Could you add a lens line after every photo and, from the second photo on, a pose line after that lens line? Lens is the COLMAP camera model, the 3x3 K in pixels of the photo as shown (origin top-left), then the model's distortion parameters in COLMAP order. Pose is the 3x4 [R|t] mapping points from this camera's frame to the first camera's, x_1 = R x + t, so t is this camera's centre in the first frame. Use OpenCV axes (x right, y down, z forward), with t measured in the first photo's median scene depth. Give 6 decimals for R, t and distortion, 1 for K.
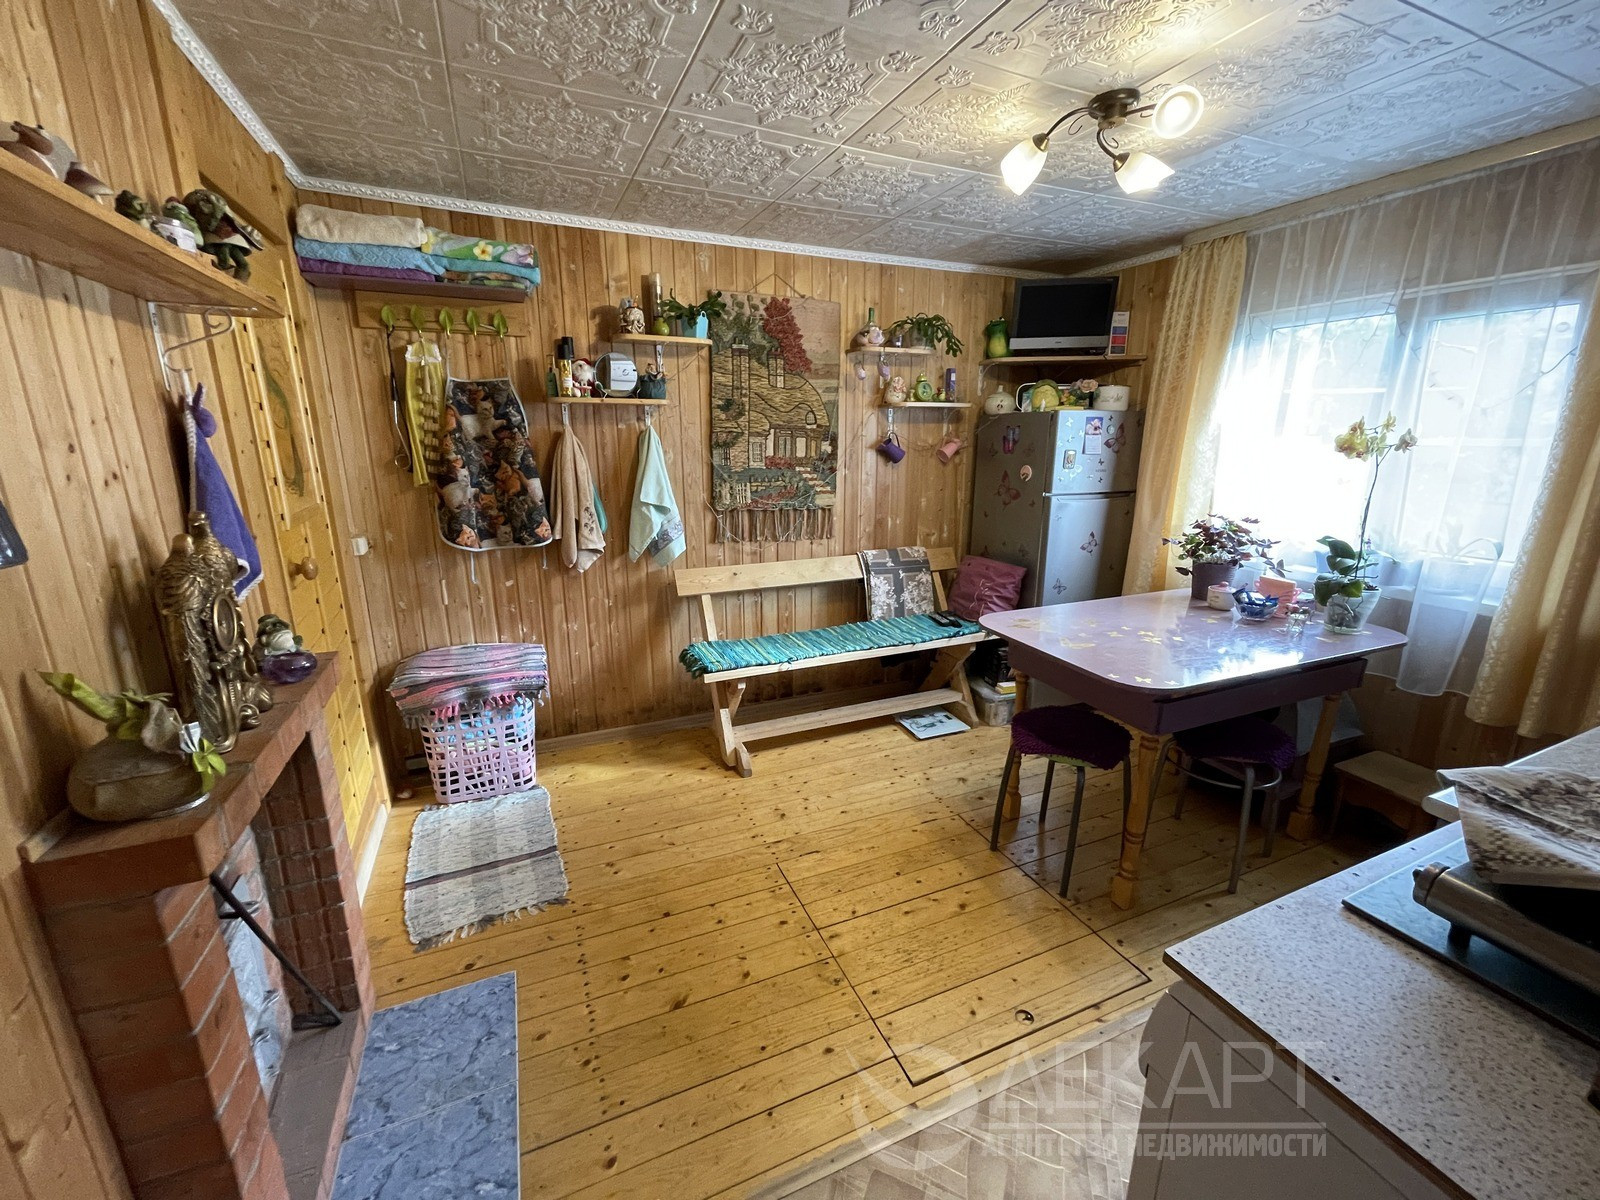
lens RADIAL K [[644.3, 0, 796.5], [0, 644.3, 593.1], [0, 0, 1]] dist [-0.003083, -0.000069]
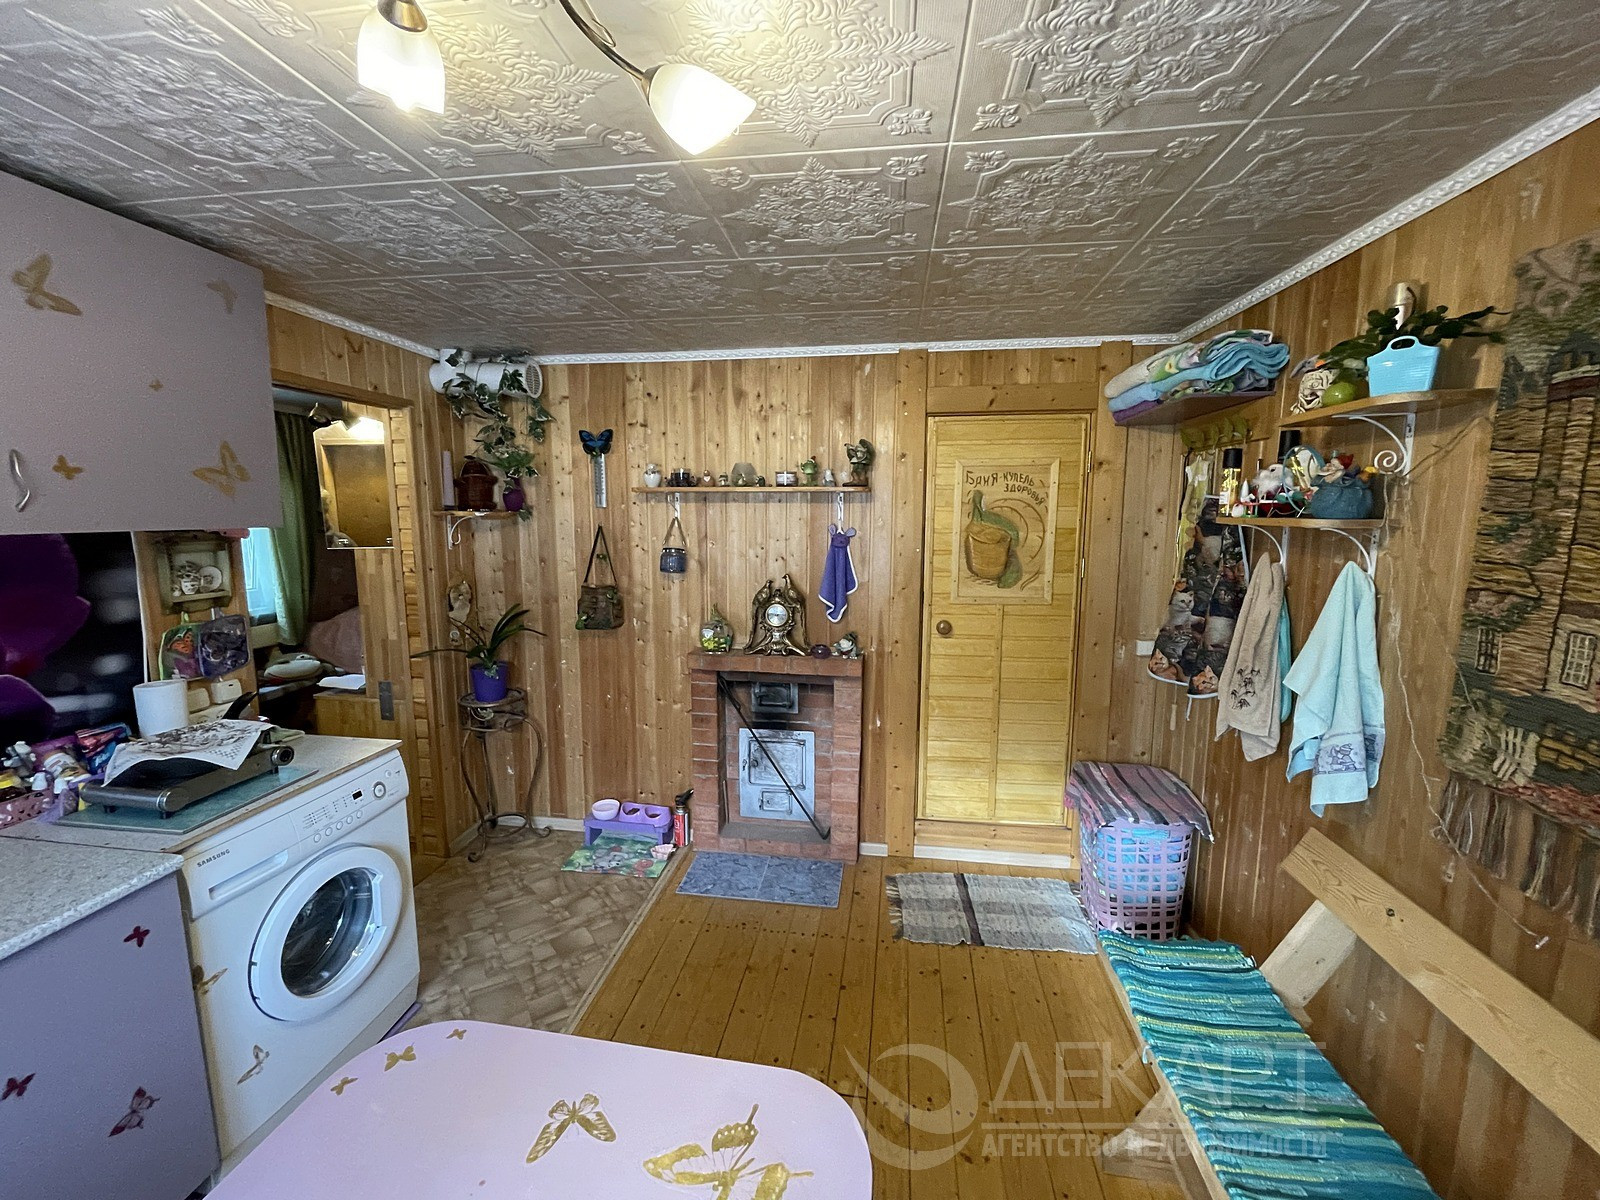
lens RADIAL K [[644.3, 0, 796.5], [0, 644.3, 593.1], [0, 0, 1]] dist [-0.003083, -0.000069]
pose [[-0.529418, 0.104913, -0.841849, 0.524392], [-0.211188, 0.944787, 0.250553, -0.295269], [0.821655, 0.310436, -0.478031, 0.954485]]
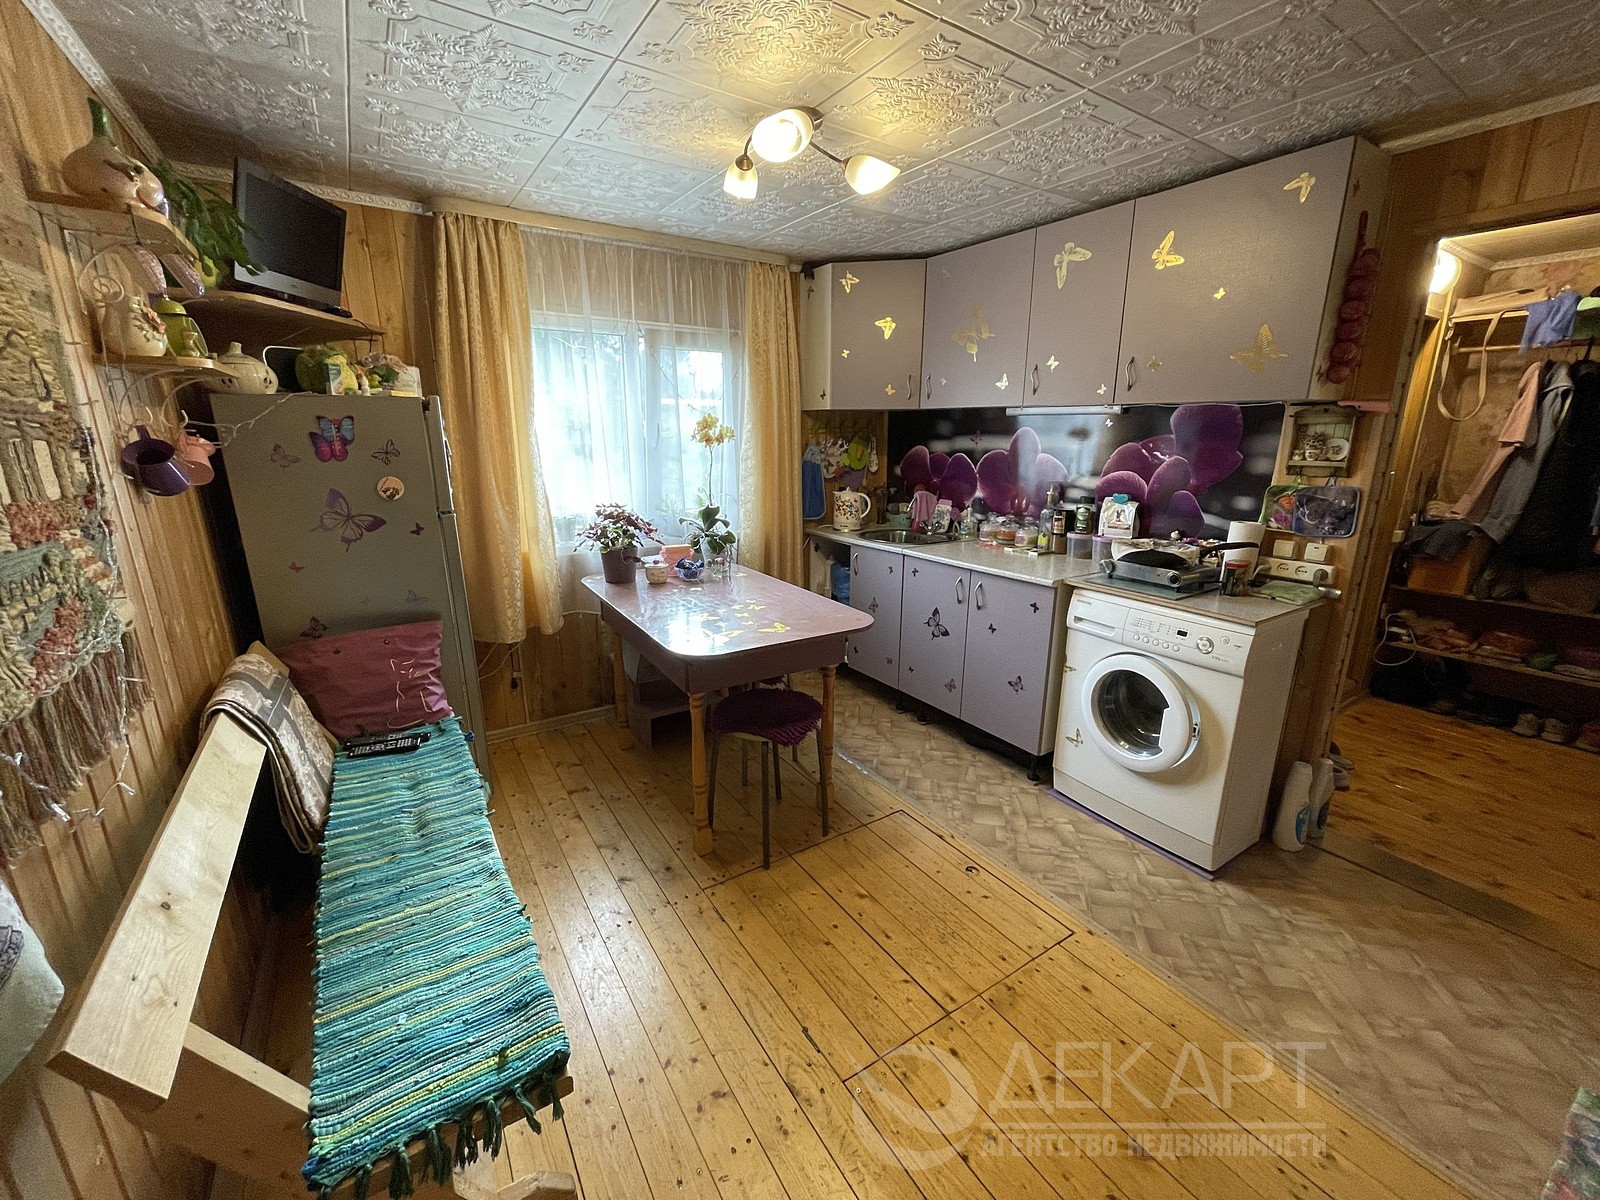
lens RADIAL K [[644.3, 0, 796.5], [0, 644.3, 593.1], [0, 0, 1]] dist [-0.003083, -0.000069]
pose [[-0.163647, -0.242067, 0.956359, -0.453033], [0.236766, 0.931457, 0.276278, -0.204137], [-0.957686, 0.271645, -0.095117, 0.833213]]
